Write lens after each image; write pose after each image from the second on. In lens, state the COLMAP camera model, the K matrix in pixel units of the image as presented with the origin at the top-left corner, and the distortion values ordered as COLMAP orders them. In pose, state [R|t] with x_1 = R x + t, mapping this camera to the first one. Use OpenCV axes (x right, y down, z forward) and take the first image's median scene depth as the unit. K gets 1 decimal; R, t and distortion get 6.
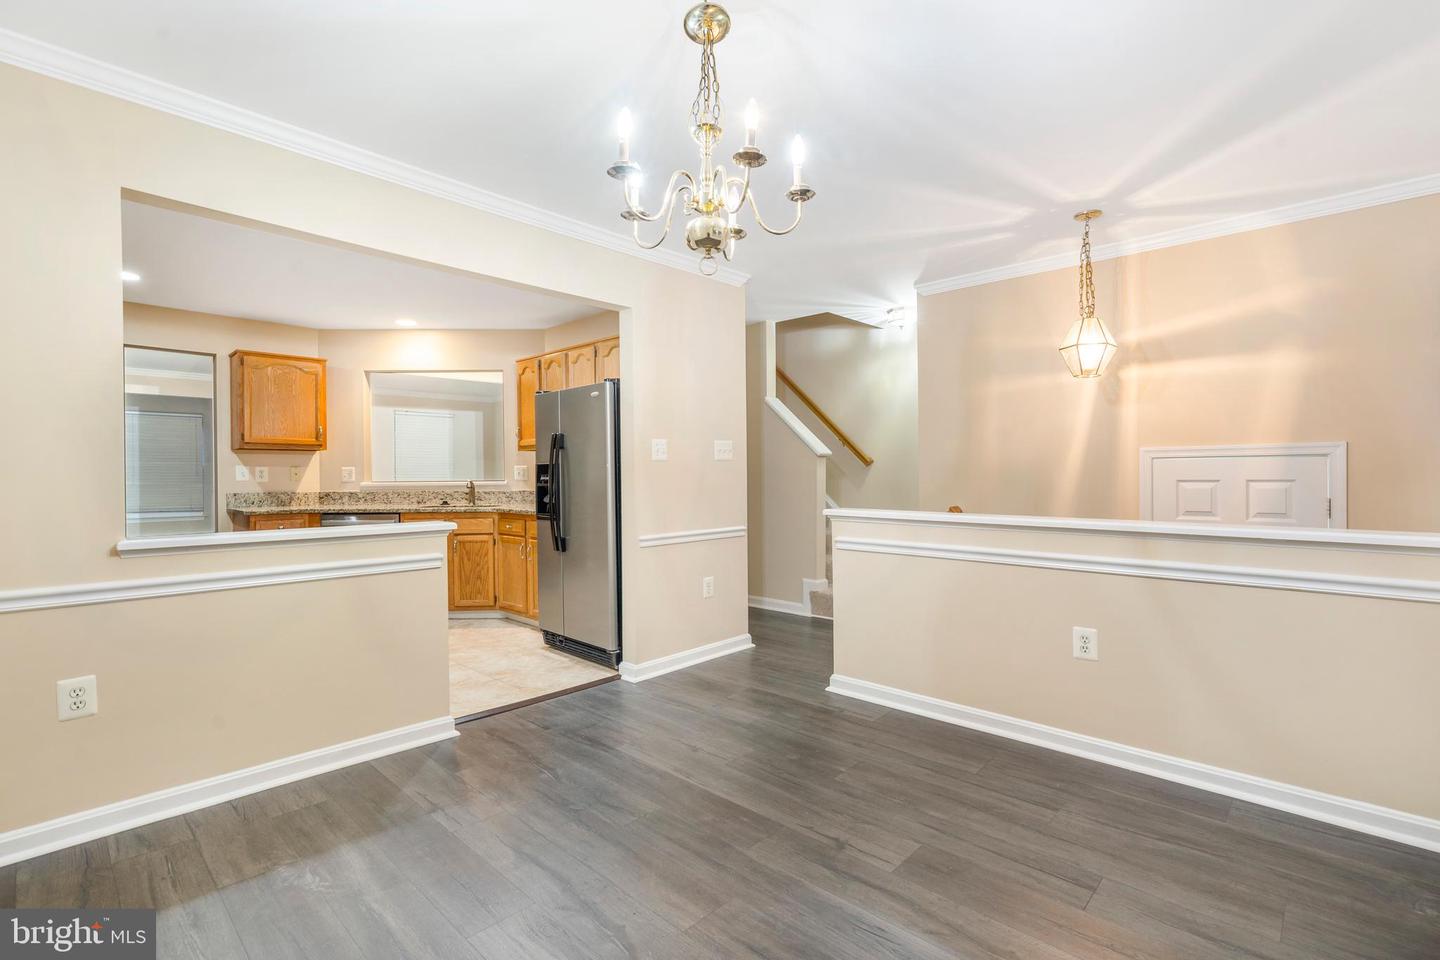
lens RADIAL K [[668.3, 0, 718.1], [0, 668.3, 487.6], [0, 0, 1]] dist [-0.001877, 0.000299]
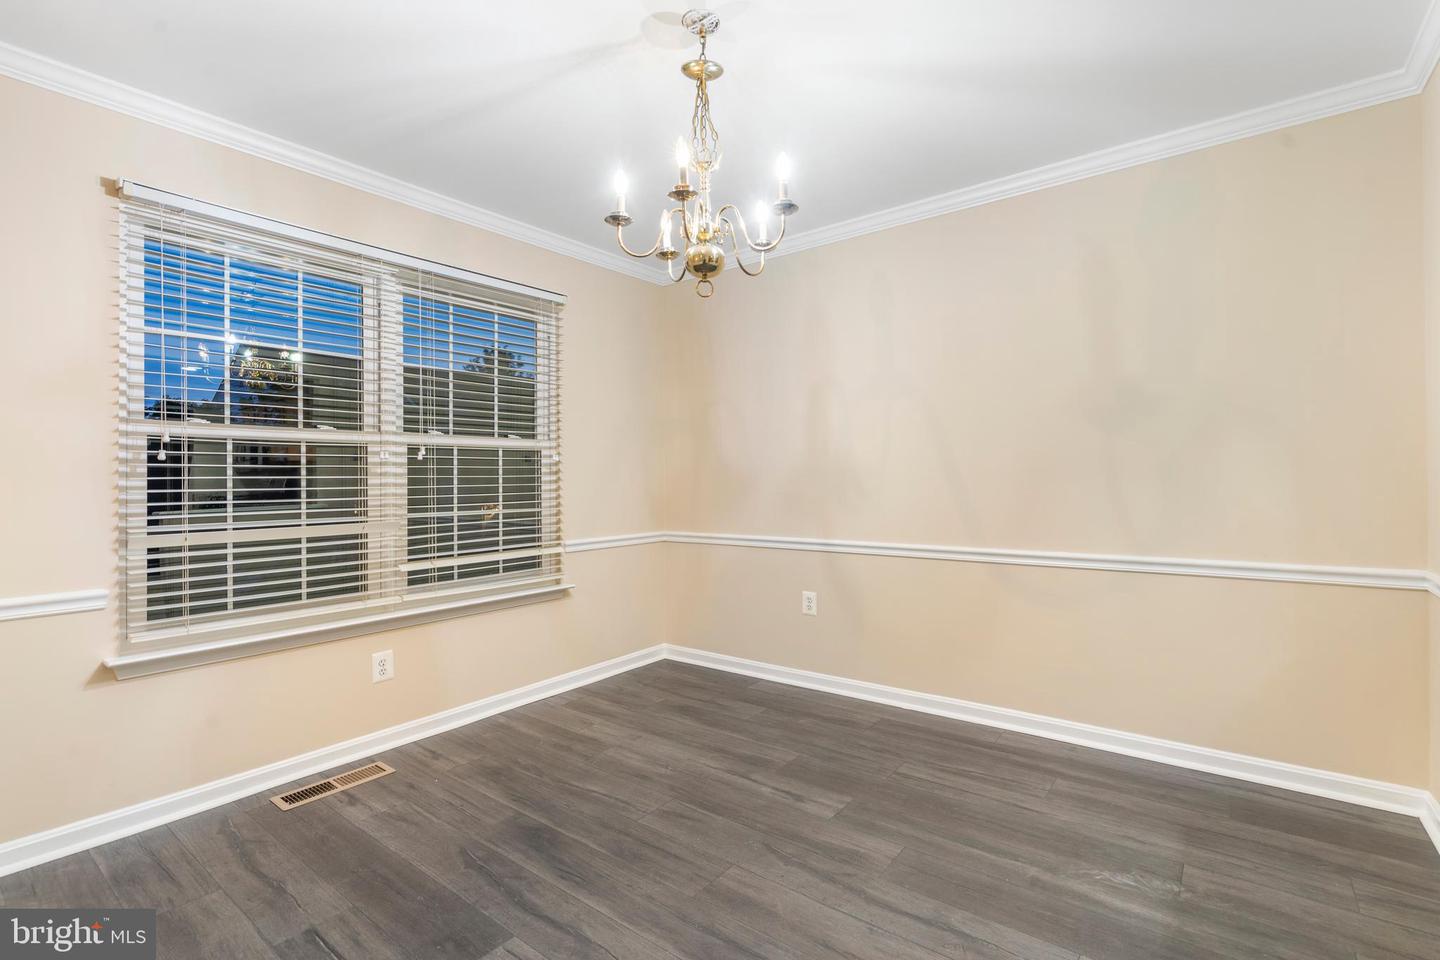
lens RADIAL K [[658.9, 0, 728.7], [0, 658.9, 473.3], [0, 0, 1]] dist [-0.000899, 0.000442]
pose [[-0.993119, 0.017481, -0.115799, 0.053372], [0.016859, 0.999838, 0.006346, -0.024116], [0.115891, 0.004350, -0.993252, 1.442459]]
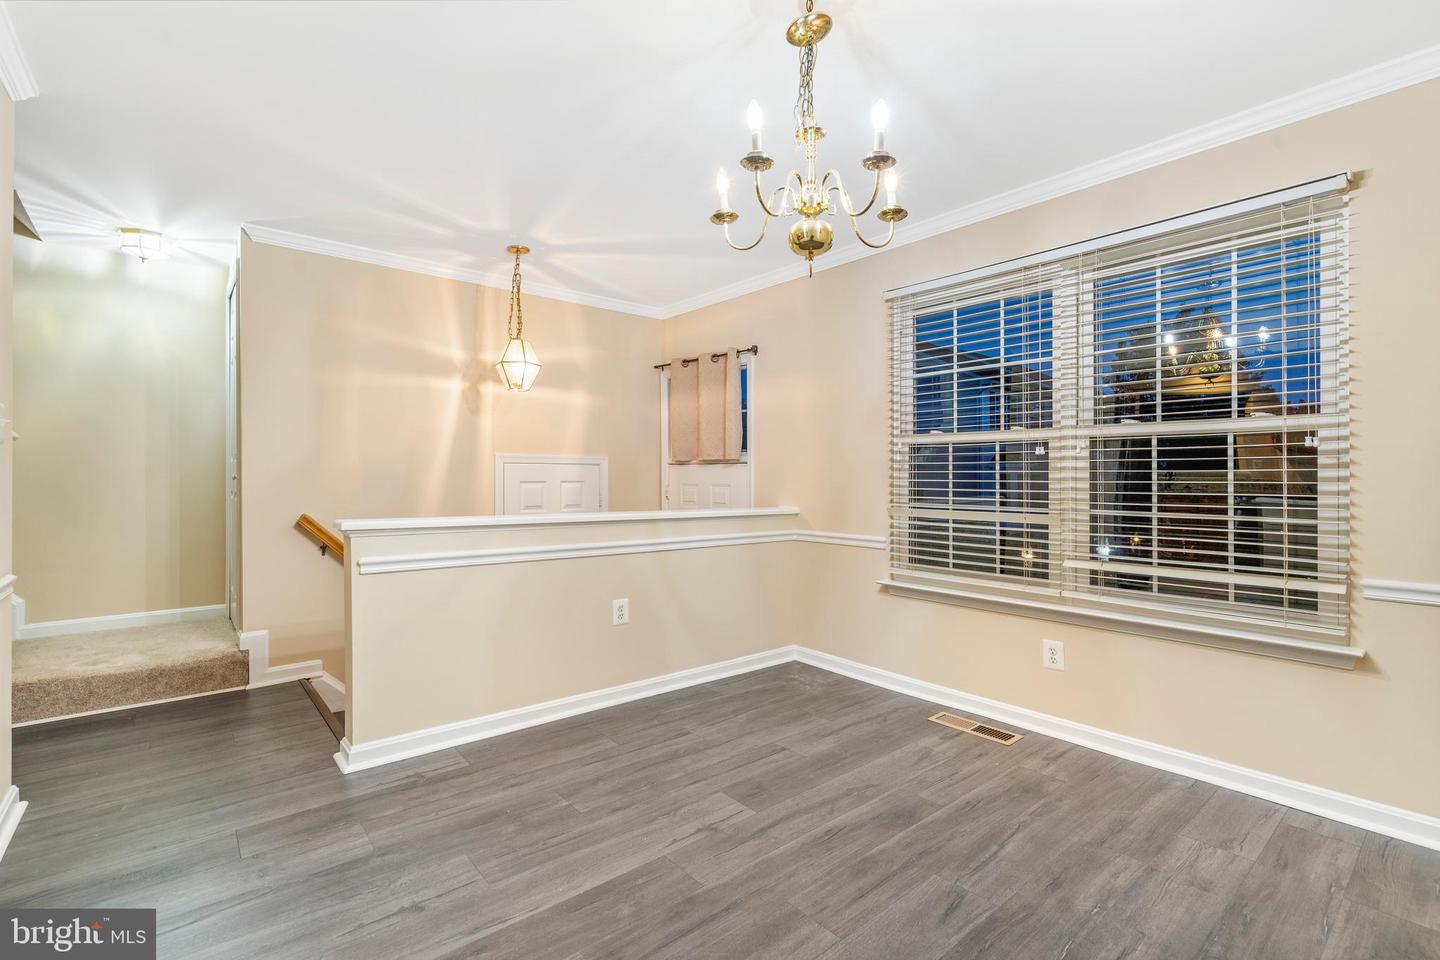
lens RADIAL K [[658.9, 0, 728.7], [0, 658.9, 473.3], [0, 0, 1]] dist [-0.000899, 0.000442]
pose [[0.095334, 0.011264, 0.995382, -0.701037], [0.011639, 0.999855, -0.012430, -0.009500], [-0.995377, 0.012770, 0.095189, 0.711360]]
